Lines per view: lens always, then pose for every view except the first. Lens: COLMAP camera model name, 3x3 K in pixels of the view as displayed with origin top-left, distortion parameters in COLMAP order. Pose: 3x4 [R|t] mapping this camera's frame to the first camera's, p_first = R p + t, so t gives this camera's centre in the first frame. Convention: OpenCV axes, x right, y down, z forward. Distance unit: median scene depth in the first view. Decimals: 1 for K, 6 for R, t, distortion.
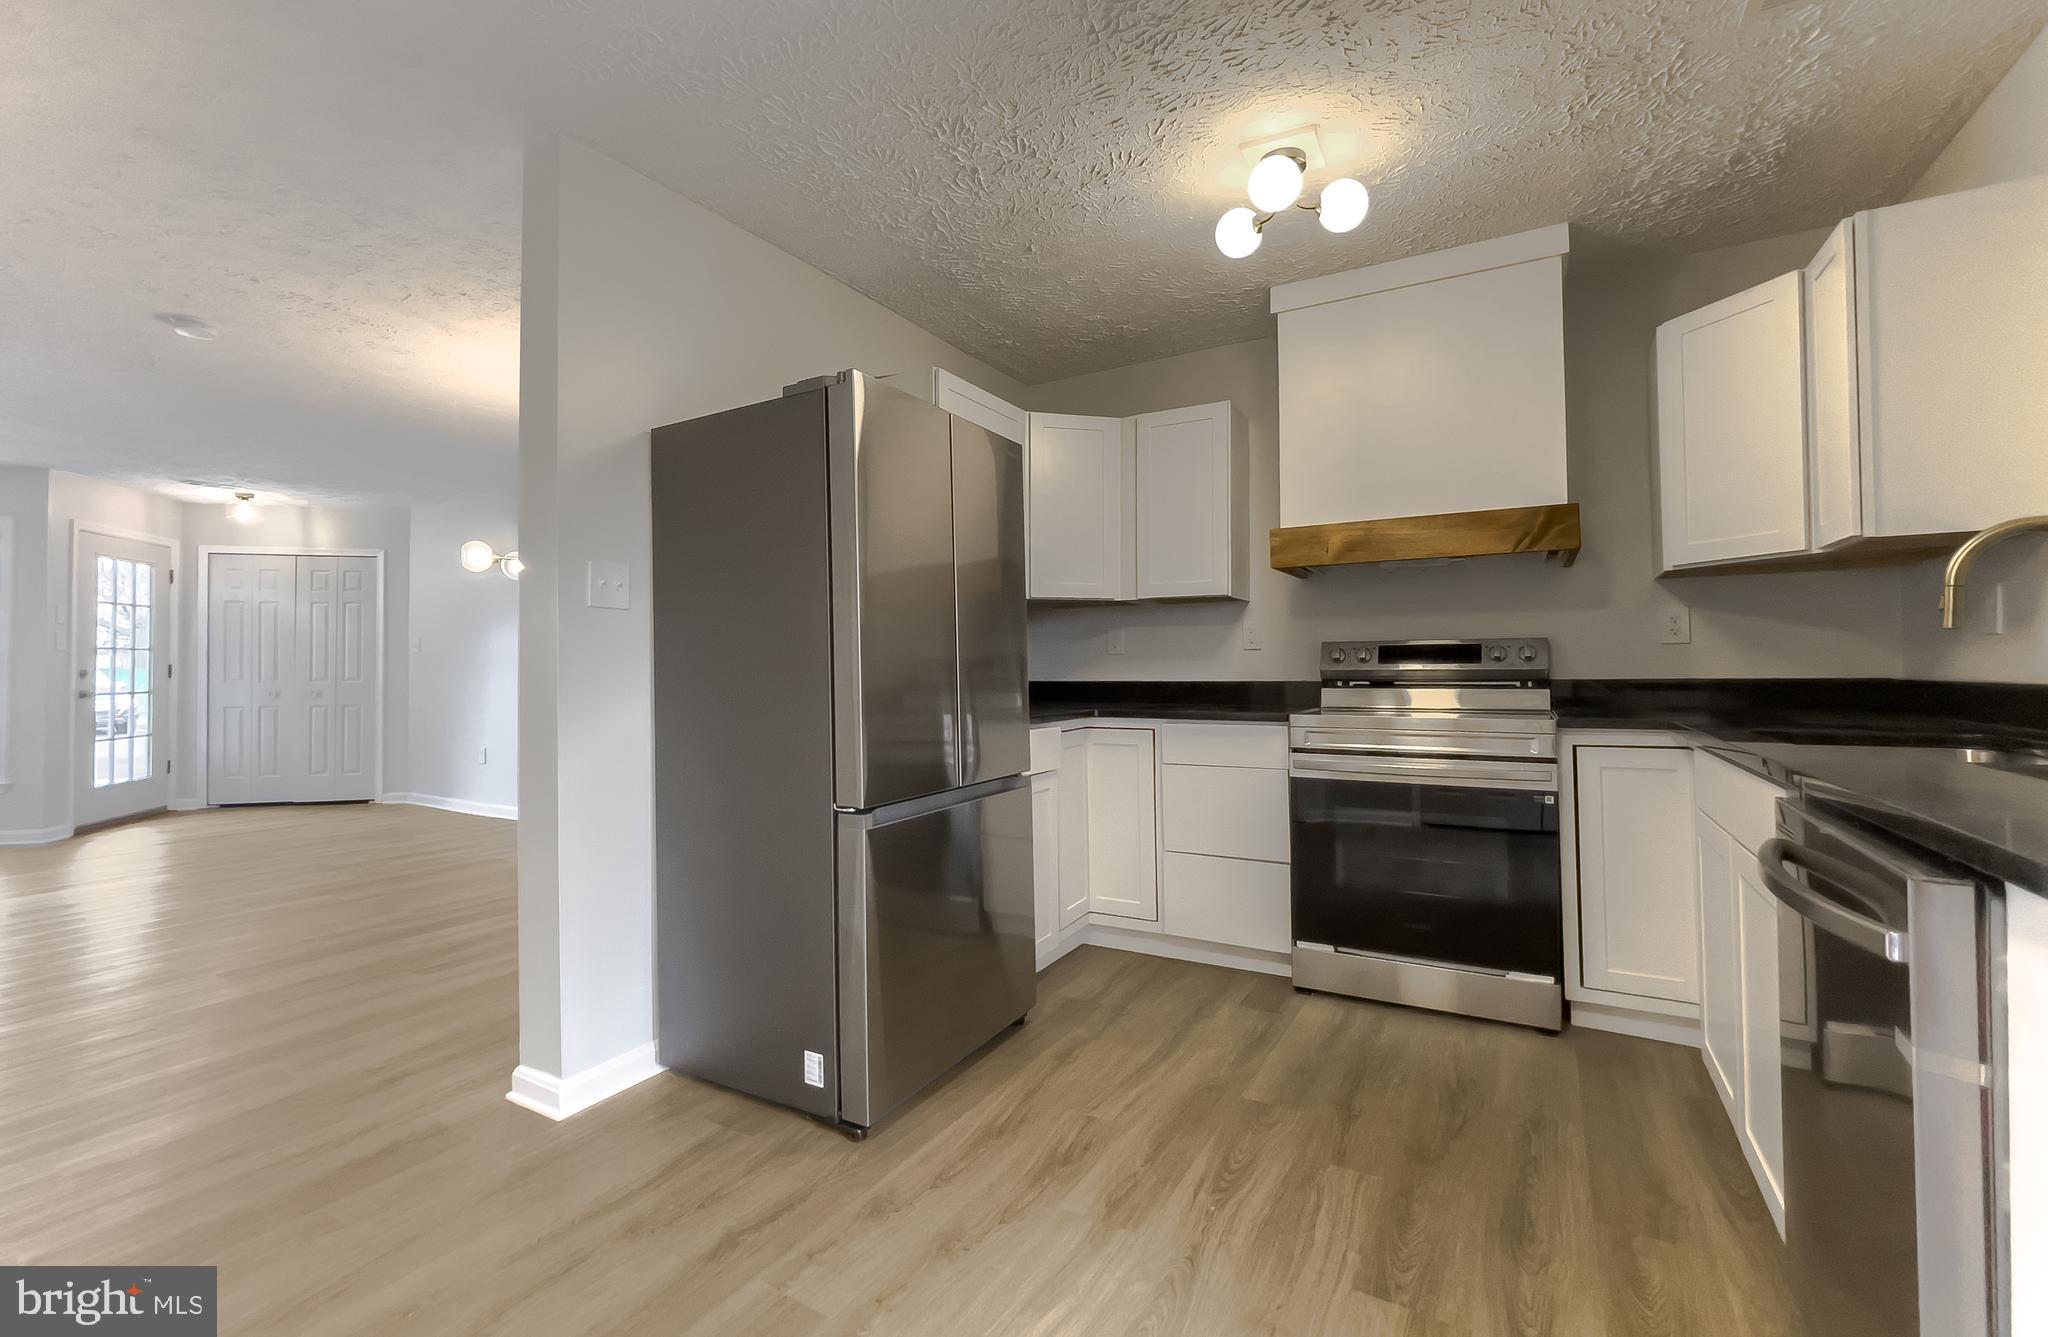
lens RADIAL K [[871.0, 0, 983.7], [0, 871.0, 650.3], [0, 0, 1]] dist [-0.016420, 0.005557]
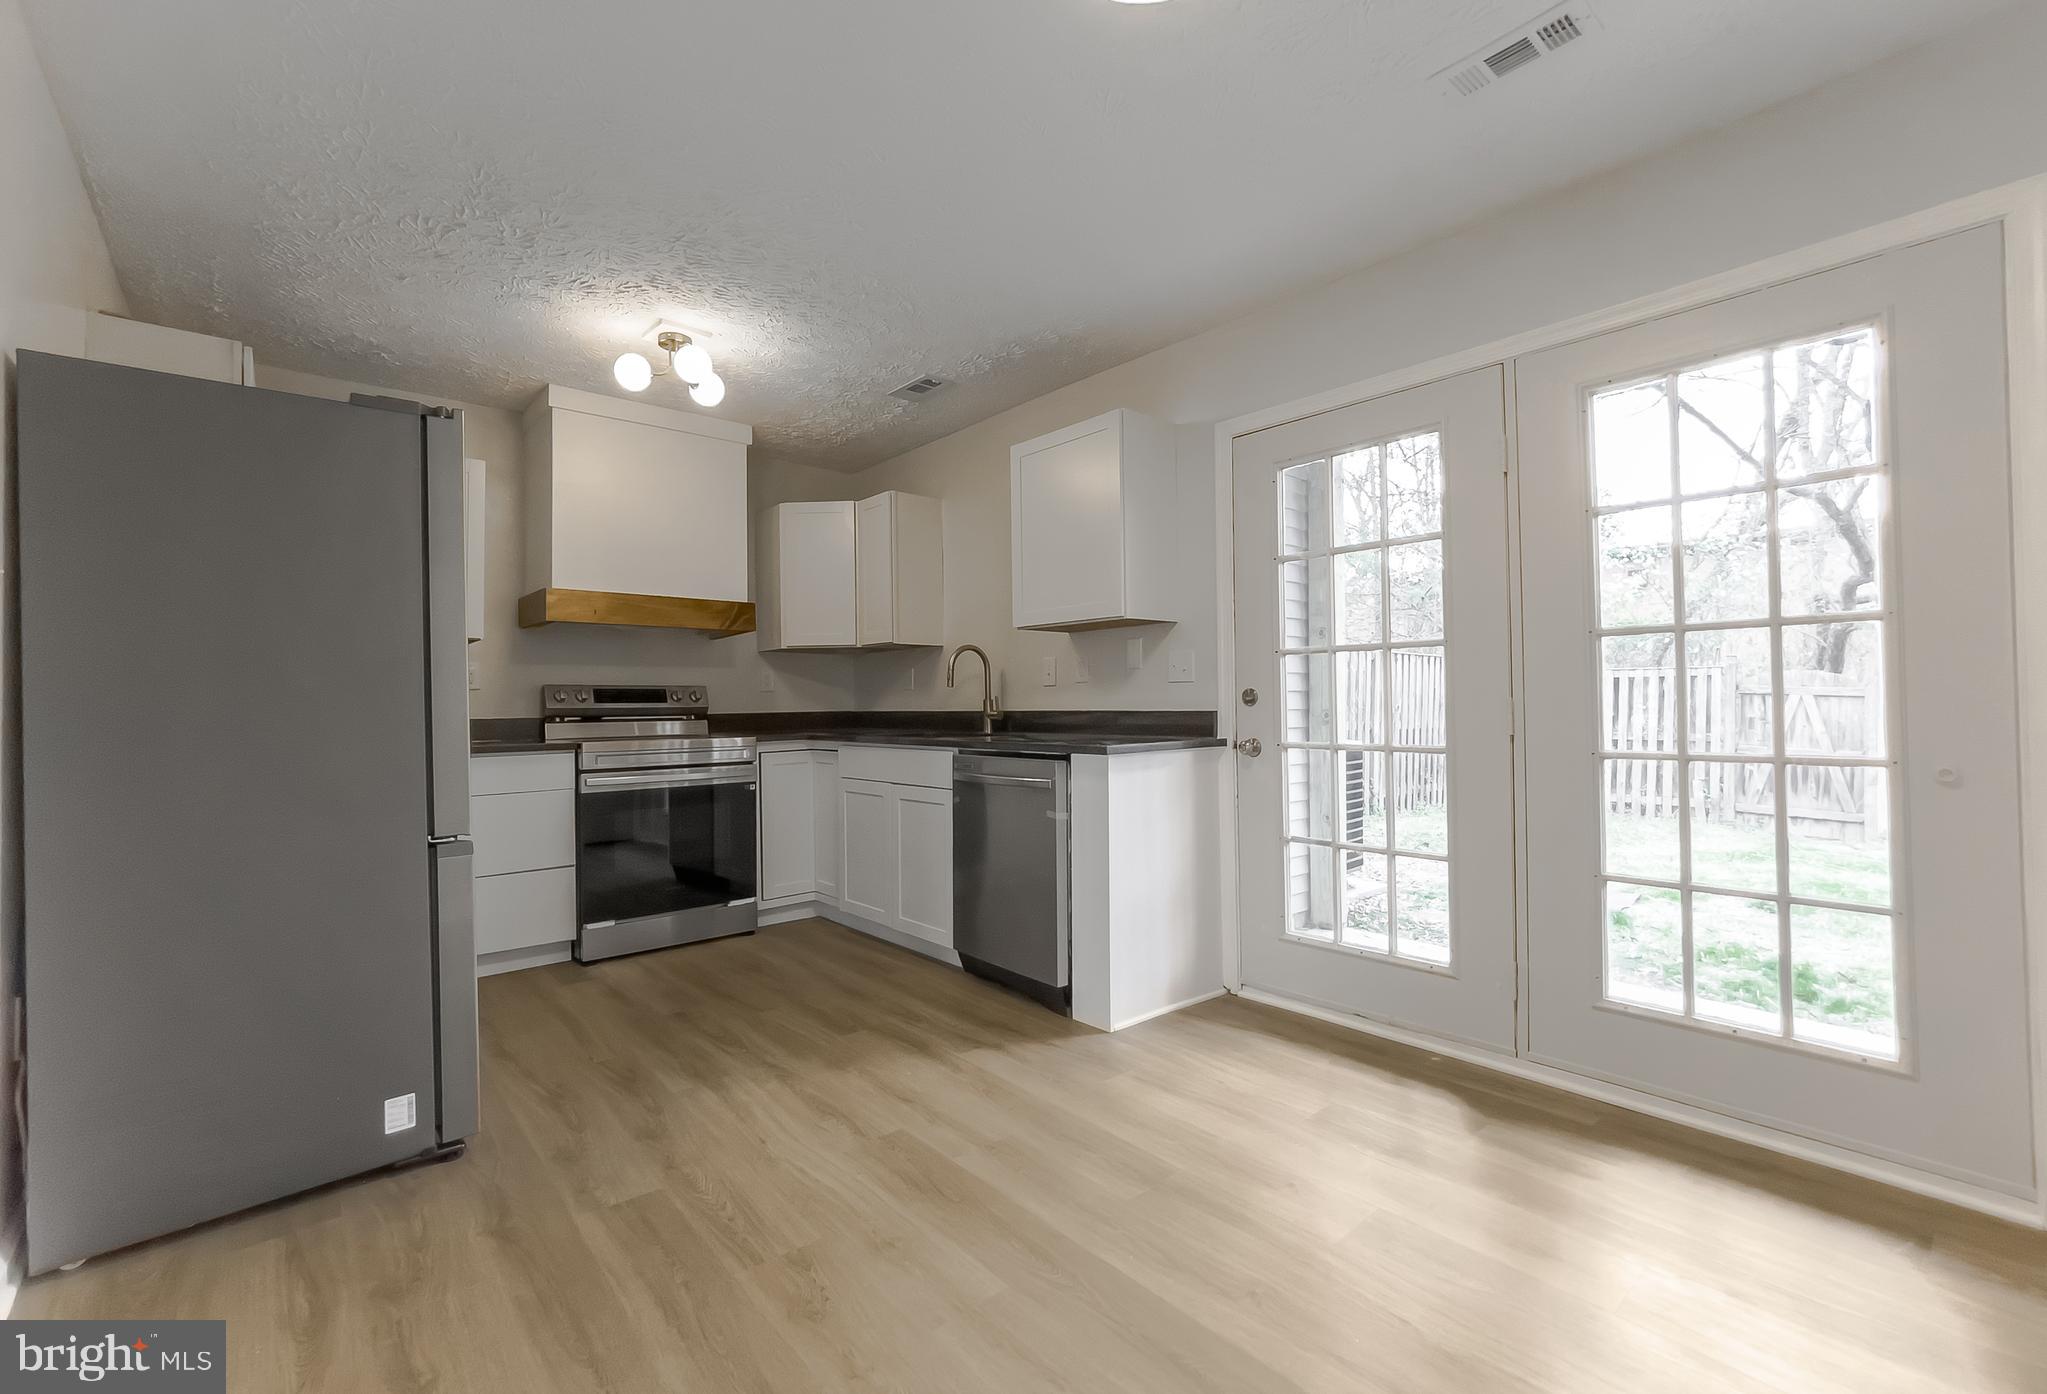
lens RADIAL K [[871.6, 0, 1016.6], [0, 871.6, 692.5], [0, 0, 1]] dist [-0.000846, -0.000014]
pose [[0.298308, 0.019066, 0.954279, -0.698531], [-0.011768, 0.999798, -0.016297, 0.017053], [-0.954397, -0.006368, 0.298472, 0.047500]]
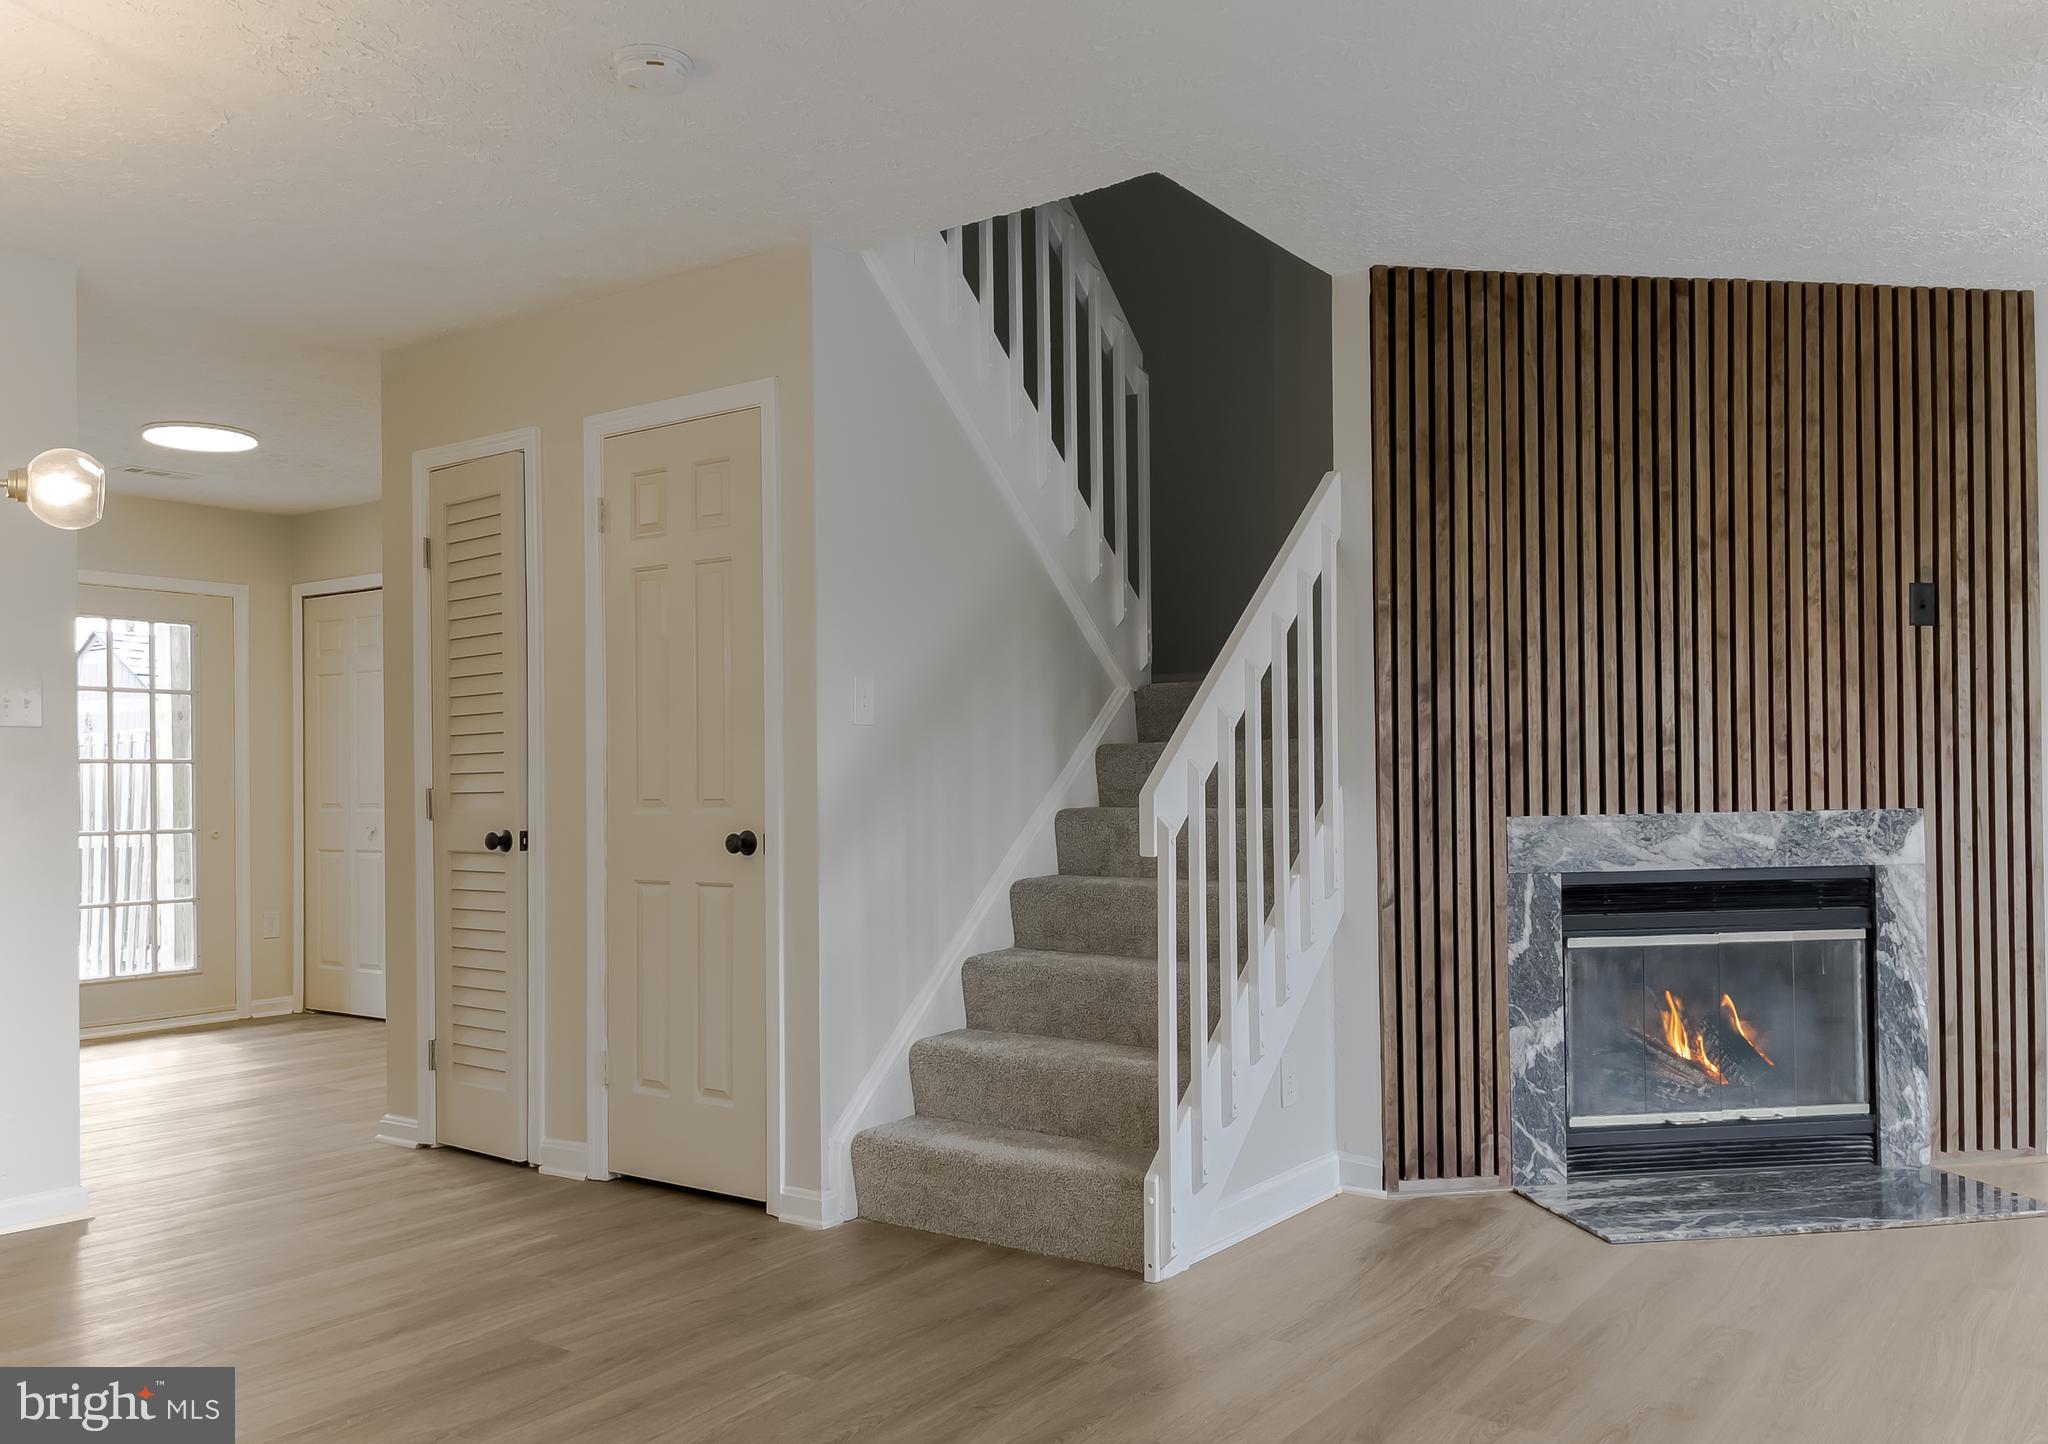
lens RADIAL K [[1635.1, 0, 1027.9], [0, 1635.1, 781.1], [0, 0, 1]] dist [0.043796, -0.011179]
pose [[-0.997734, 0.016674, 0.065182, -1.471373], [0.014874, 0.999497, -0.028002, 0.070976], [-0.065616, -0.026969, -0.997480, 2.378209]]
